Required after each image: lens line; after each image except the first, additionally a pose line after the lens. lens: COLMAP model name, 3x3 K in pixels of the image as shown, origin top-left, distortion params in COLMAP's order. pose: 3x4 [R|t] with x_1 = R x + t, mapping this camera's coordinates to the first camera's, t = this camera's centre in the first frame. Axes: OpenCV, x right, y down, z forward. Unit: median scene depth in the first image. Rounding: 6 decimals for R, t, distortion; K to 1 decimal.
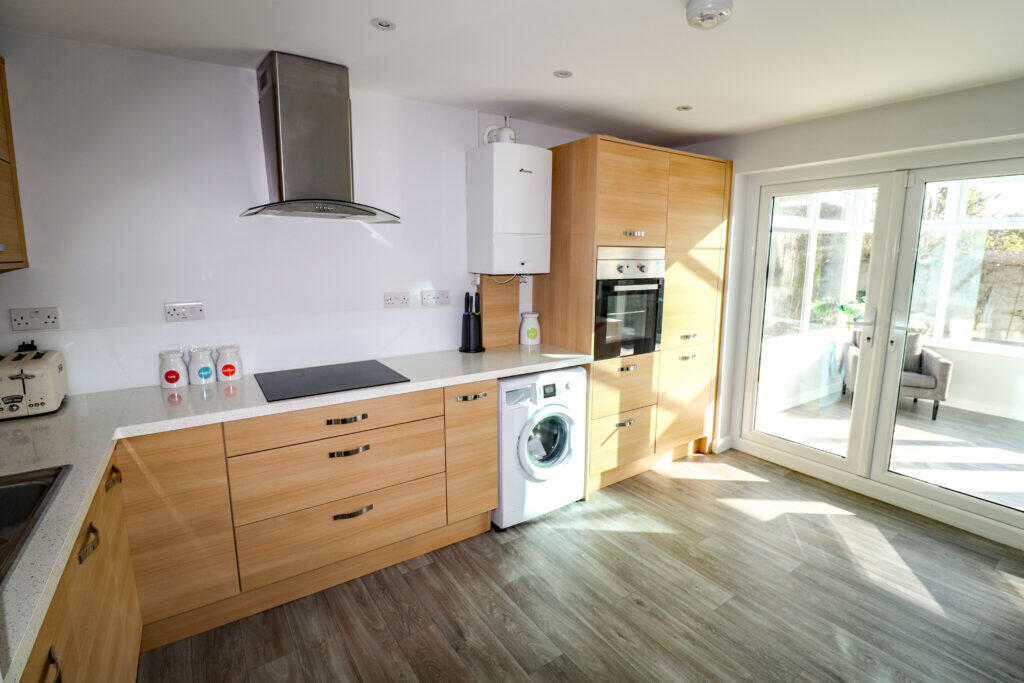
lens RADIAL K [[474.0, 0, 516.0], [0, 474.0, 331.0], [0, 0, 1]] dist [-0.019269, -0.000316]
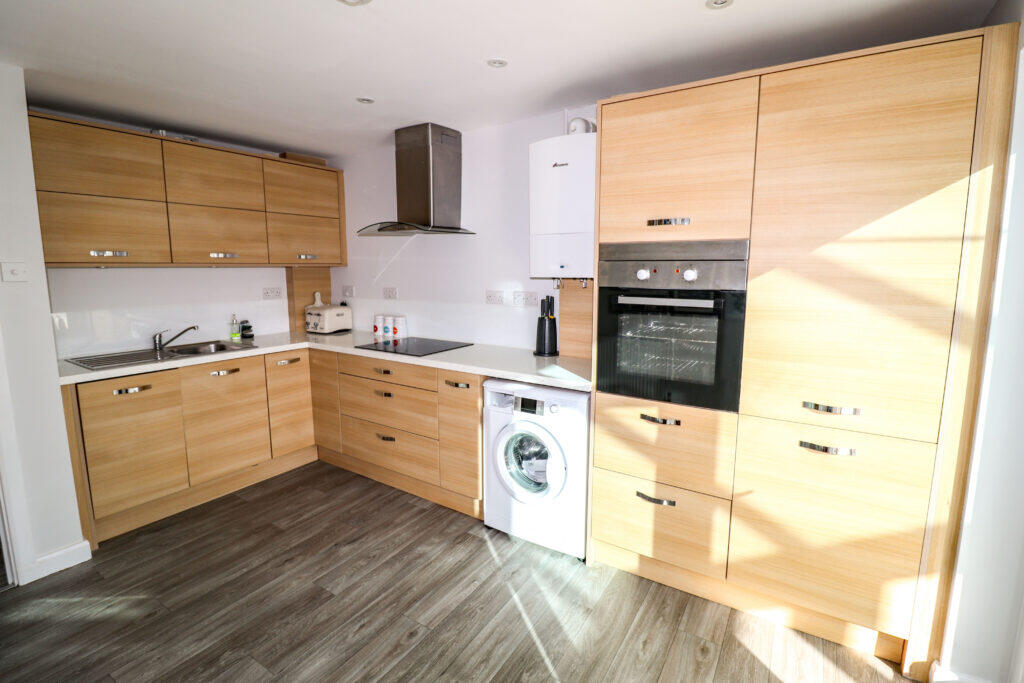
lens RADIAL K [[474.0, 0, 516.0], [0, 474.0, 331.0], [0, 0, 1]] dist [-0.019269, -0.000316]
pose [[0.390005, 0.122259, -0.912660, 0.924213], [-0.142946, 0.987169, 0.071155, -0.081086], [0.909649, 0.102710, 0.402478, 0.634940]]
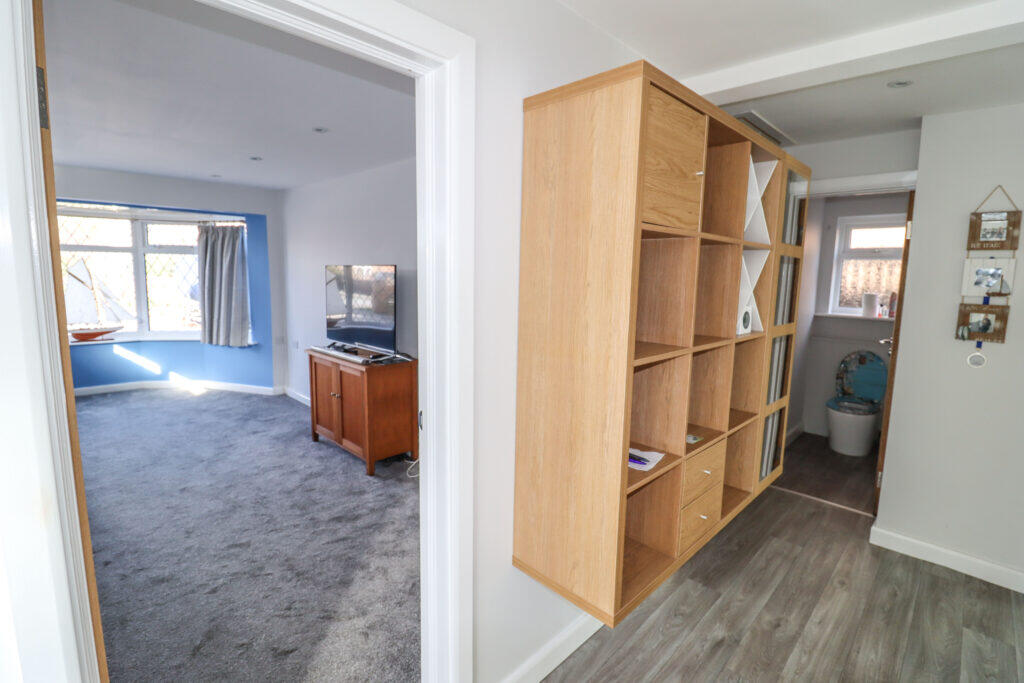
lens RADIAL K [[474.0, 0, 516.0], [0, 474.0, 331.0], [0, 0, 1]] dist [-0.019269, -0.000316]
pose [[-0.185429, -0.131608, 0.973805, -0.715733], [0.134835, 0.978210, 0.157878, -0.179570], [-0.973363, 0.160578, -0.163643, 1.141133]]
